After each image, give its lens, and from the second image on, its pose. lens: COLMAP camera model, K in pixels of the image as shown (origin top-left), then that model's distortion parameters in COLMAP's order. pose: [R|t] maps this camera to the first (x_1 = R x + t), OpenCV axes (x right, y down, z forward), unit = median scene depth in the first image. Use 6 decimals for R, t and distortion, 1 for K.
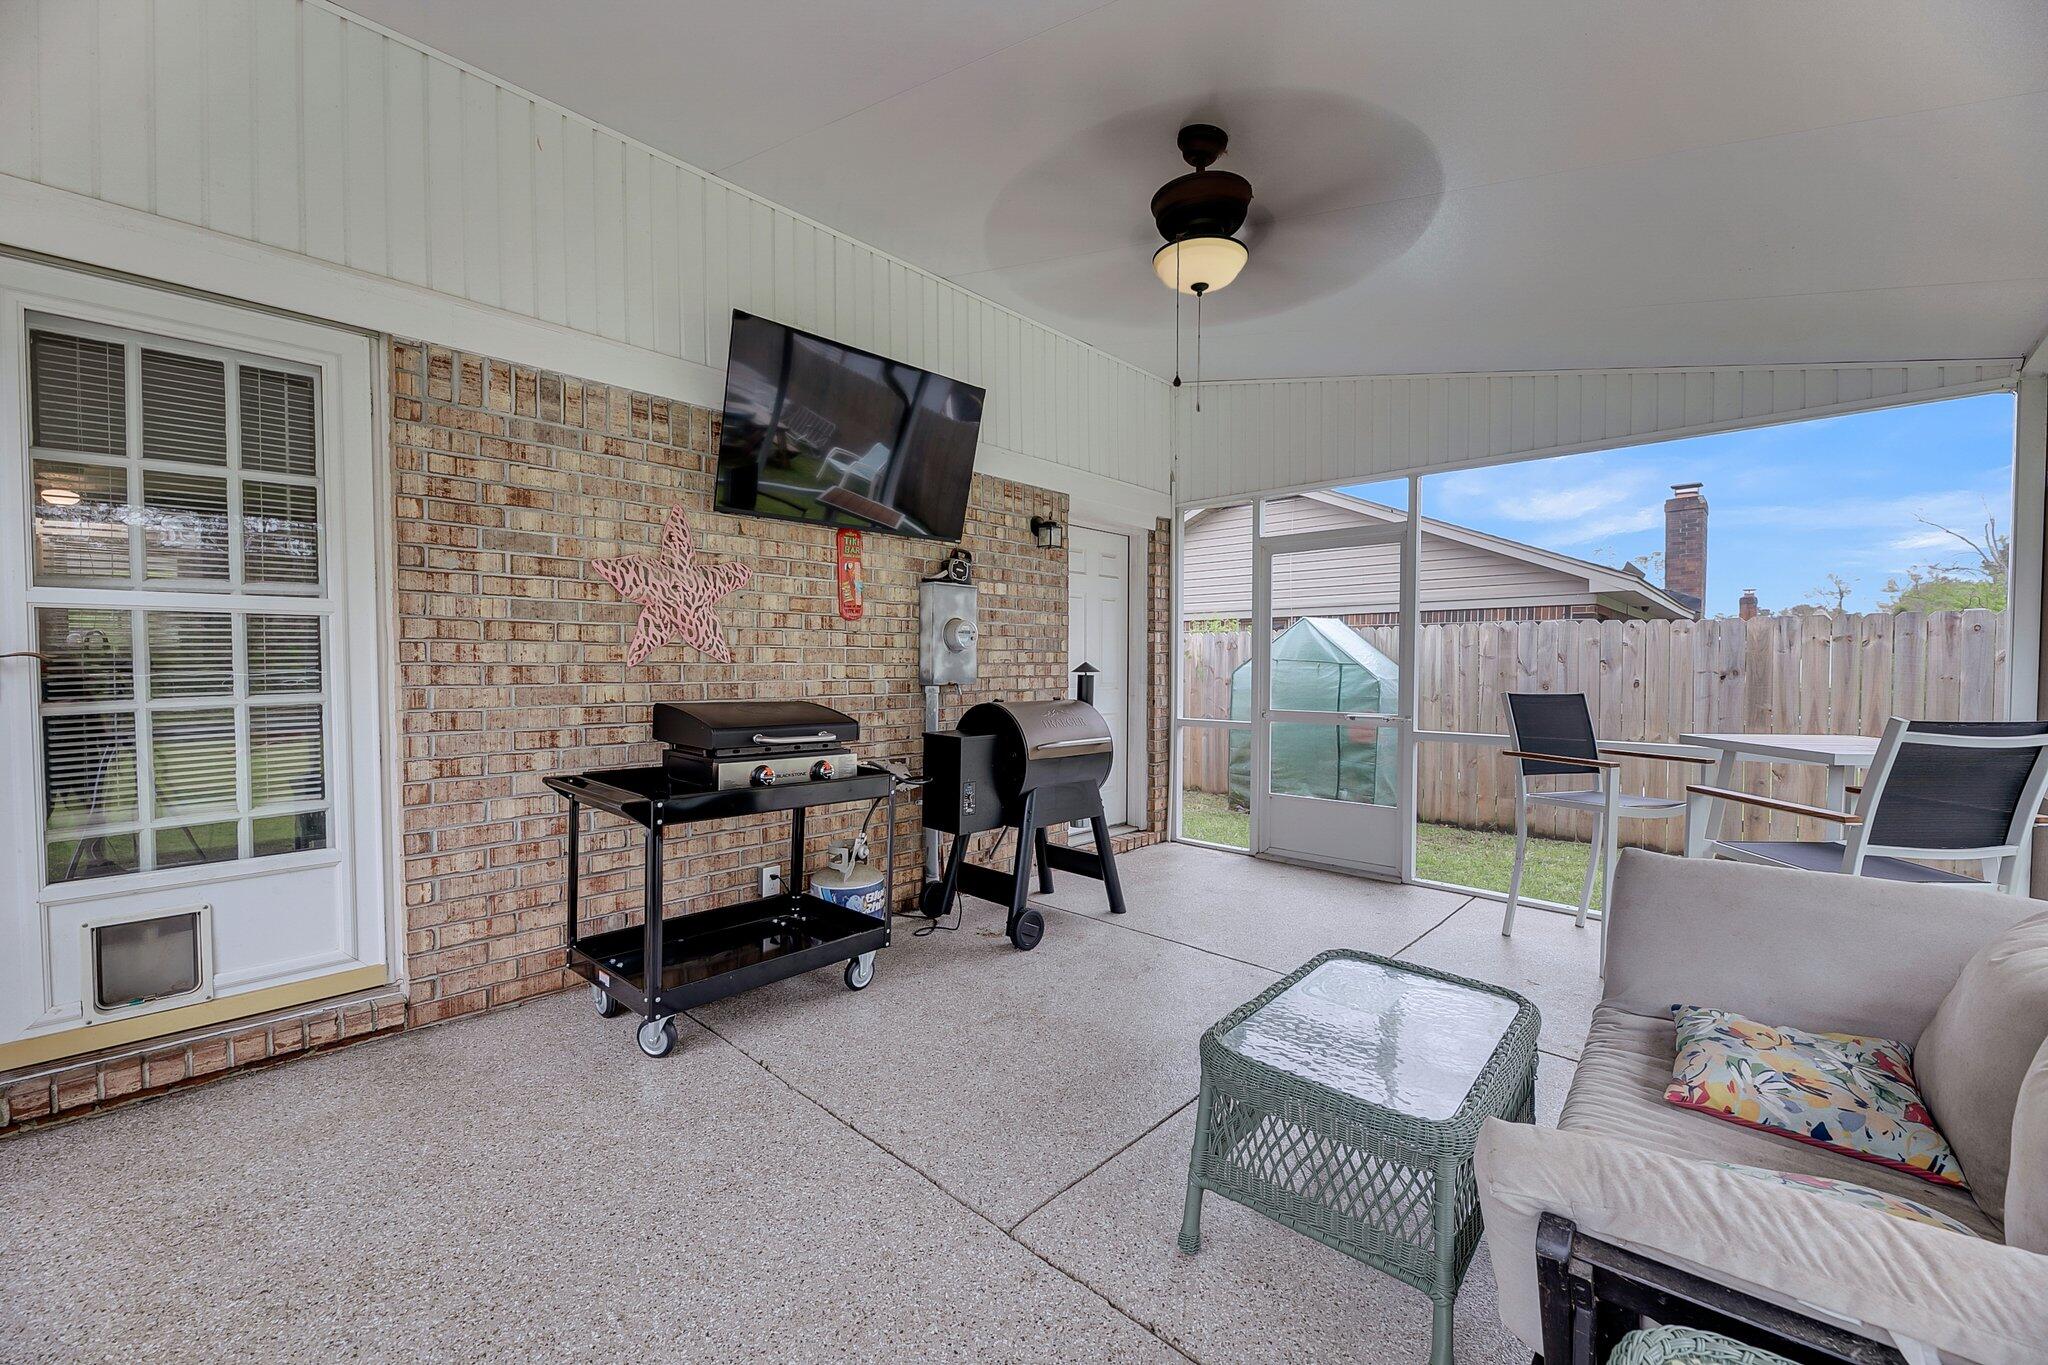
lens RADIAL K [[837.2, 0, 1015.0], [0, 837.2, 677.5], [0, 0, 1]] dist [-0.000746, -0.000170]
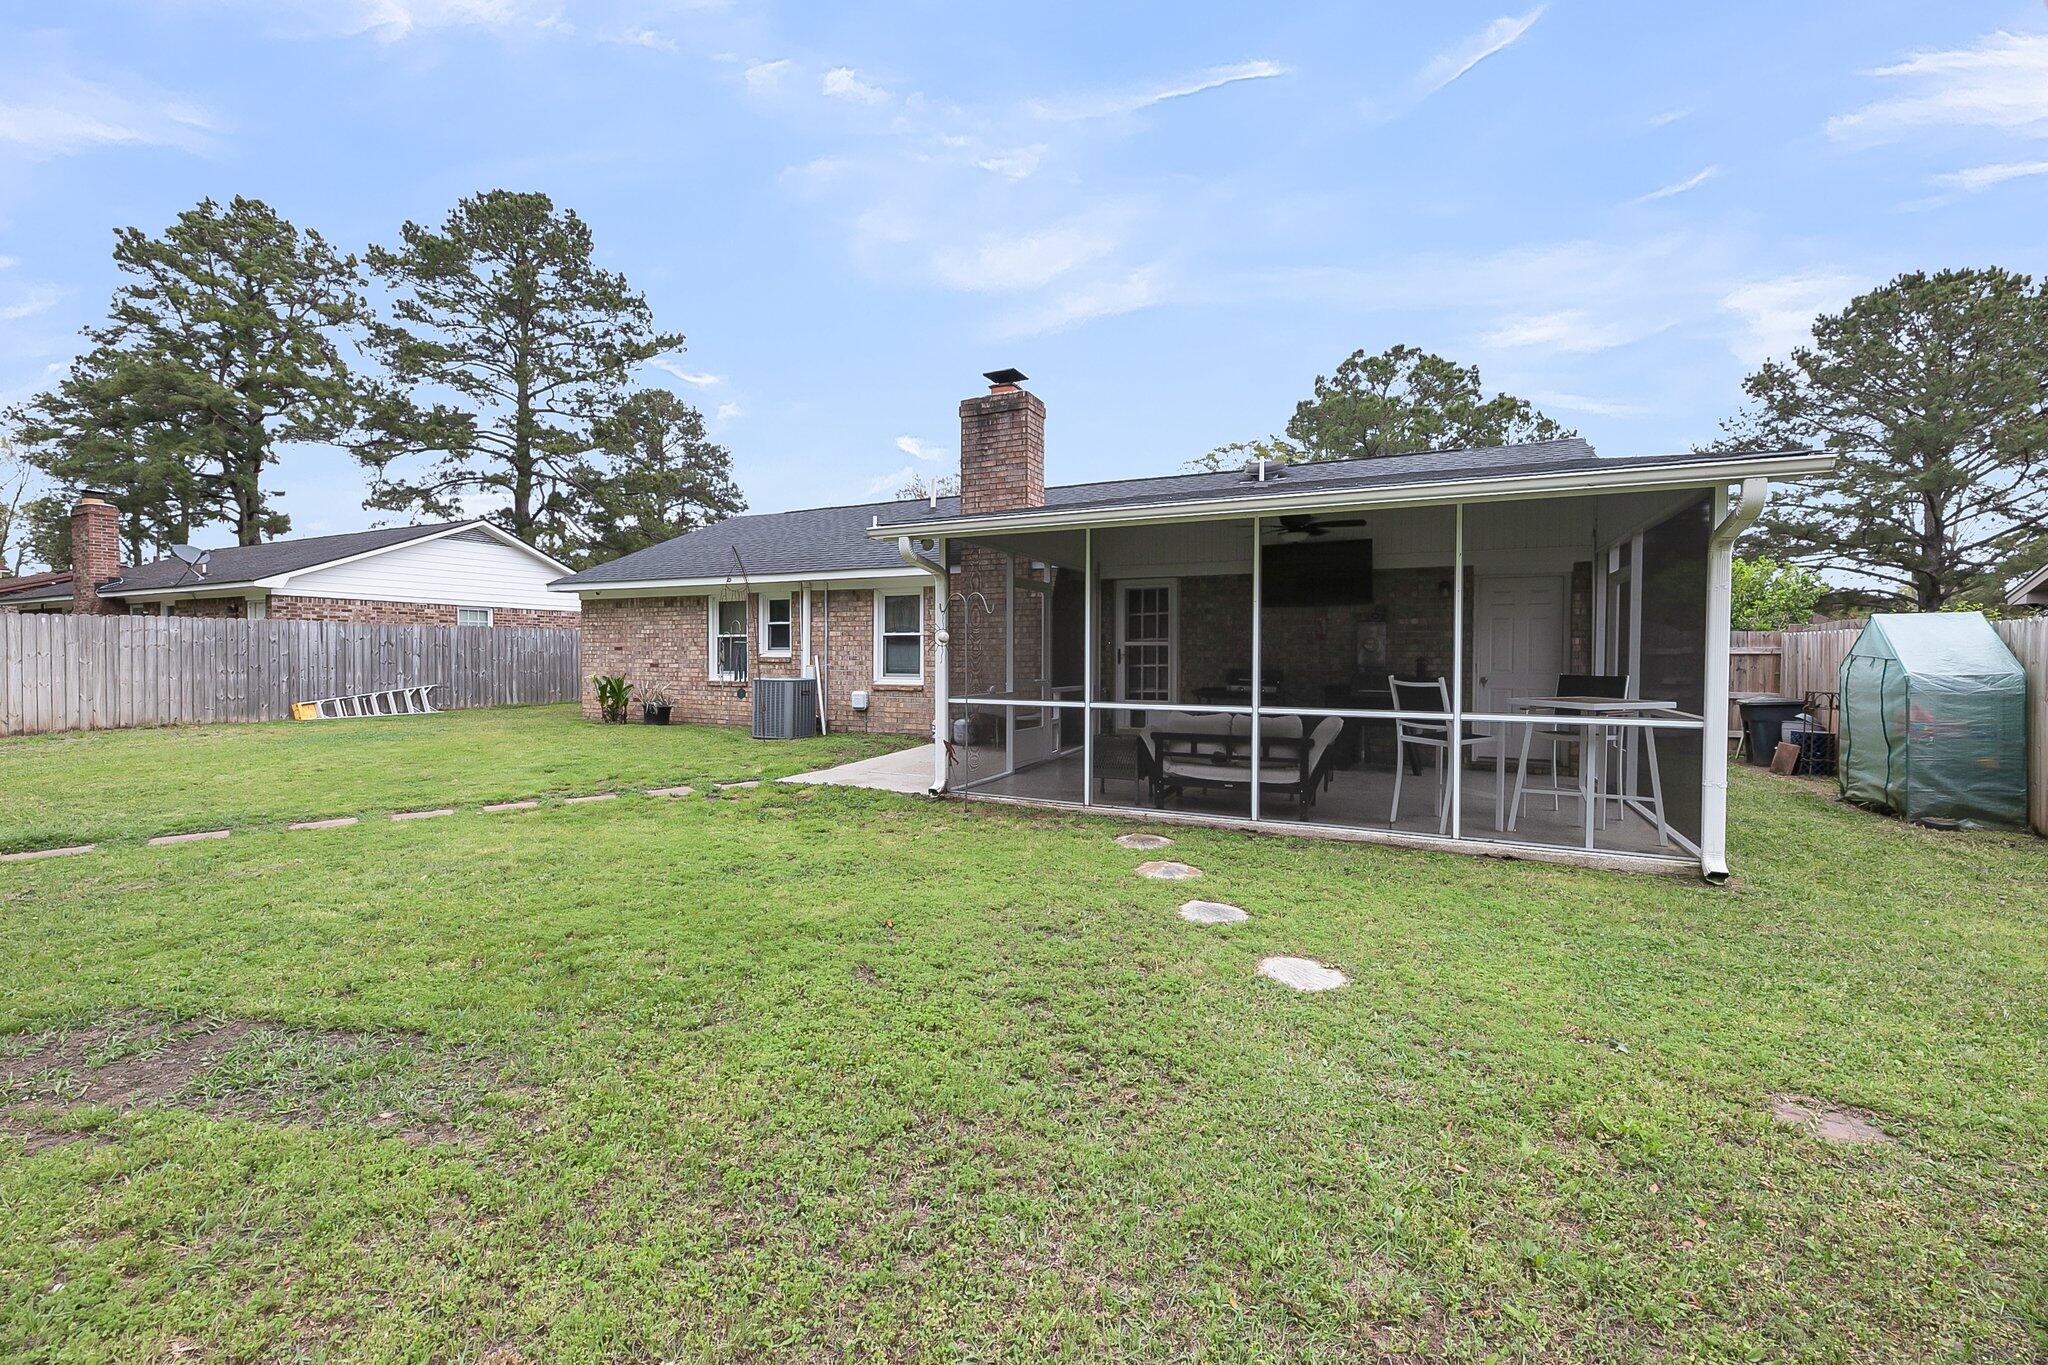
lens RADIAL K [[837.2, 0, 1015.0], [0, 837.2, 677.5], [0, 0, 1]] dist [-0.000746, -0.000170]
pose [[0.299062, 0.028631, -0.953804, 2.624265], [-0.013747, 0.999575, 0.025695, -0.009659], [0.954135, 0.005428, 0.299329, -0.880575]]
